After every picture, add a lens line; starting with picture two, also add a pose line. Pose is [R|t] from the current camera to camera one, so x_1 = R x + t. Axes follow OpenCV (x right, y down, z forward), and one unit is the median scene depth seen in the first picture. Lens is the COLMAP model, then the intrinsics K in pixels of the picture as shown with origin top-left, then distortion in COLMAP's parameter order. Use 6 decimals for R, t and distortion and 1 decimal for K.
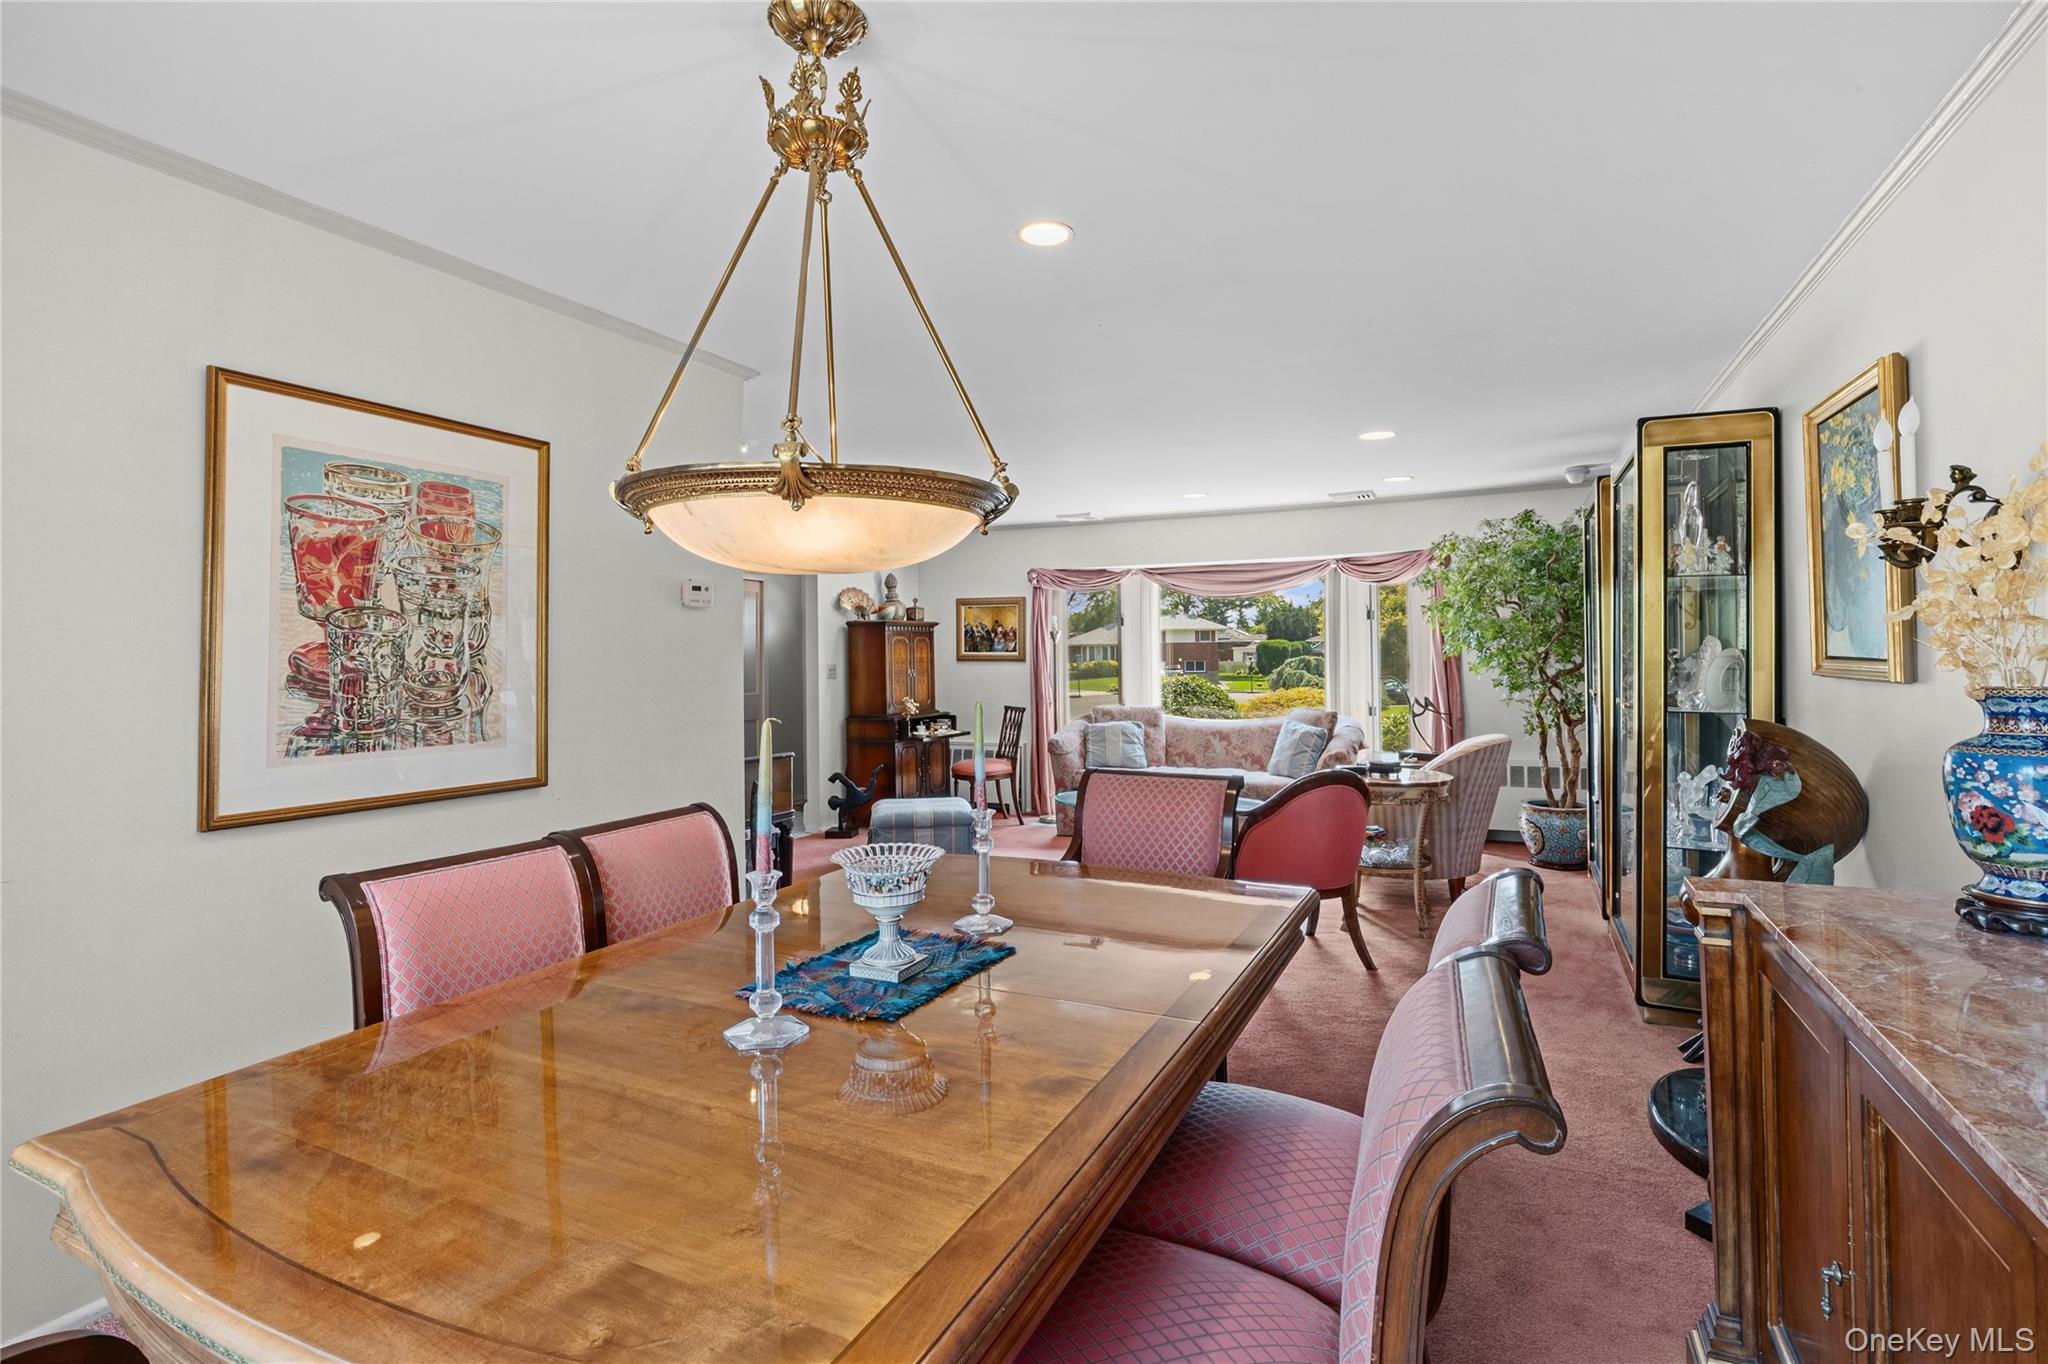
lens RADIAL K [[930.0, 0, 1024.0], [0, 930.0, 658.9], [0, 0, 1]] dist [0.001840, 0.000076]
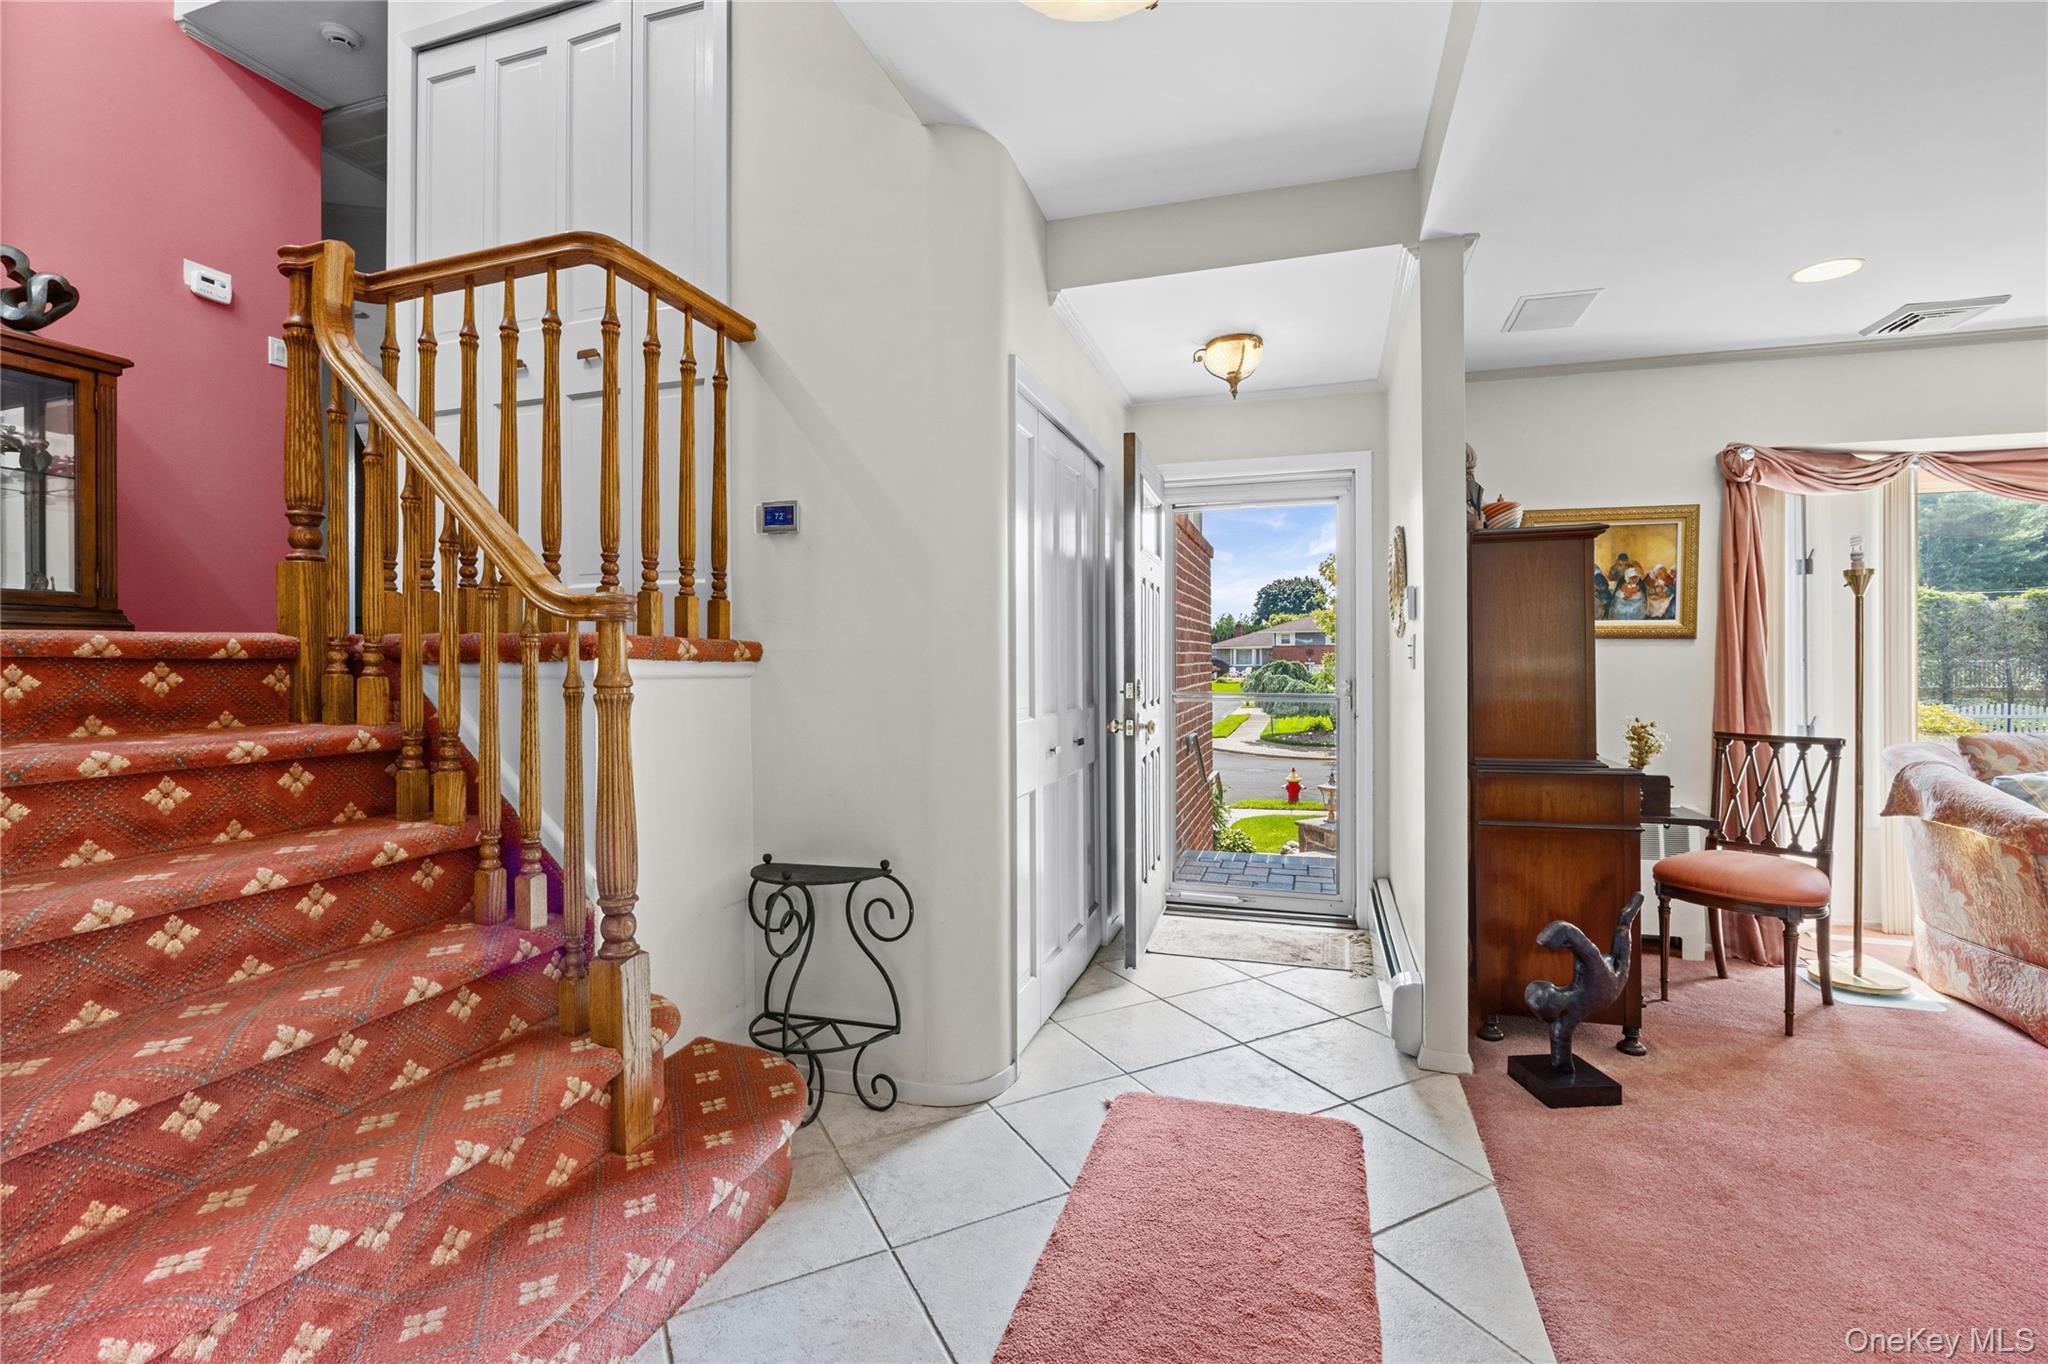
lens RADIAL K [[911.5, 0, 1031.8], [0, 911.5, 667.2], [0, 0, 1]] dist [-0.000896, -0.000061]
pose [[0.984303, 0.005008, 0.176418, -0.453902], [-0.005350, 0.999985, 0.001462, 0.020008], [-0.176407, -0.002383, 0.984314, 0.645681]]
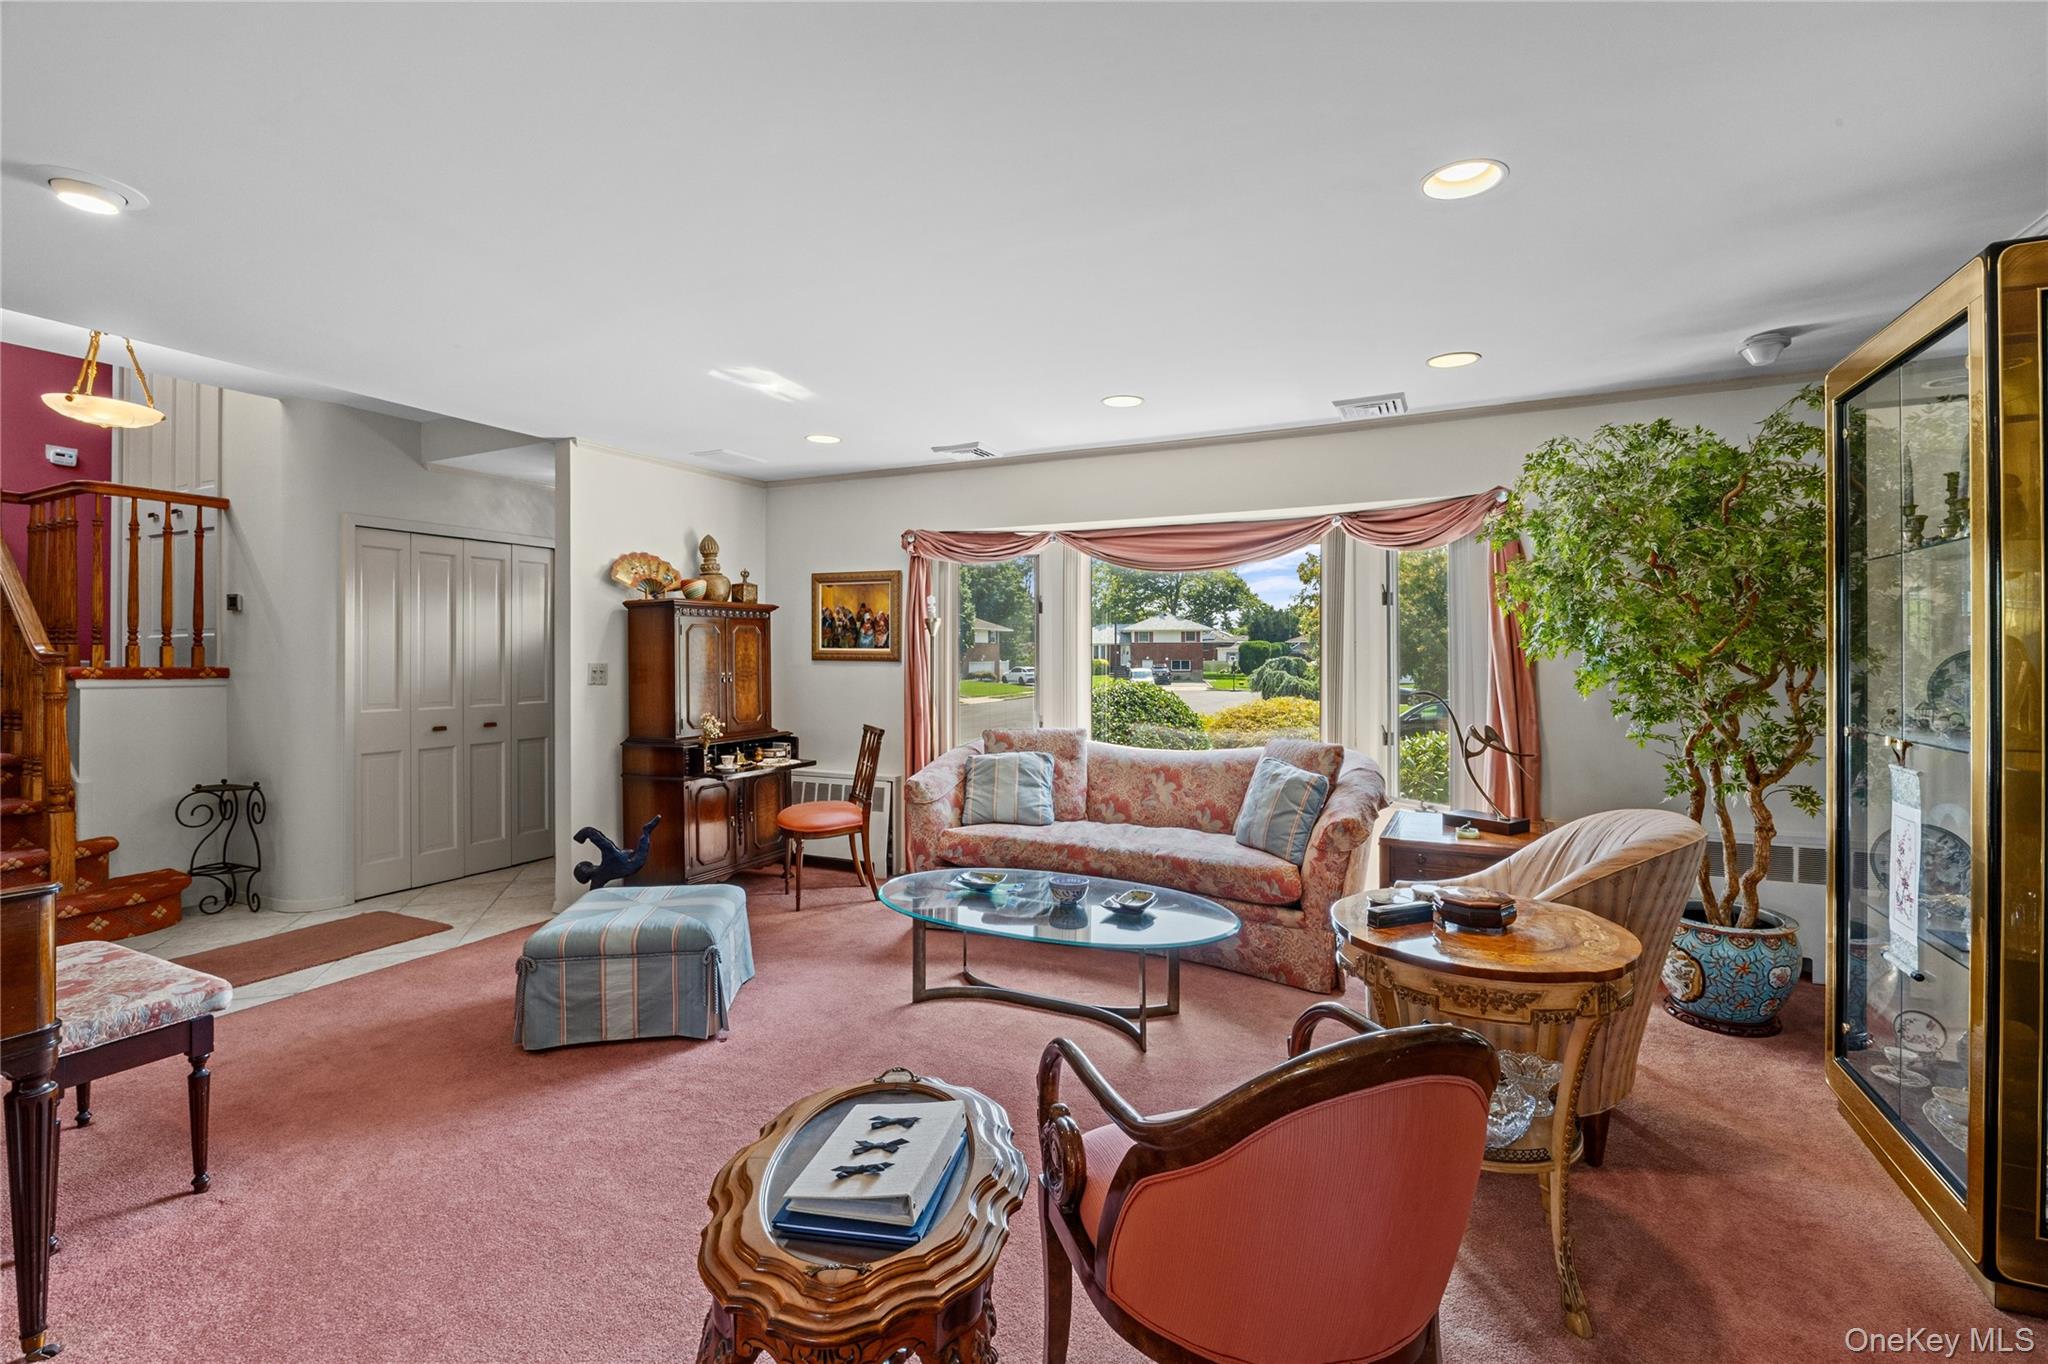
lens RADIAL K [[911.5, 0, 1031.8], [0, 911.5, 667.2], [0, 0, 1]] dist [-0.000896, -0.000061]
pose [[0.999713, 0.008293, 0.022458, 0.093156], [-0.008548, 0.999900, 0.011272, -0.001671], [-0.022362, -0.011461, 0.999684, 0.324660]]
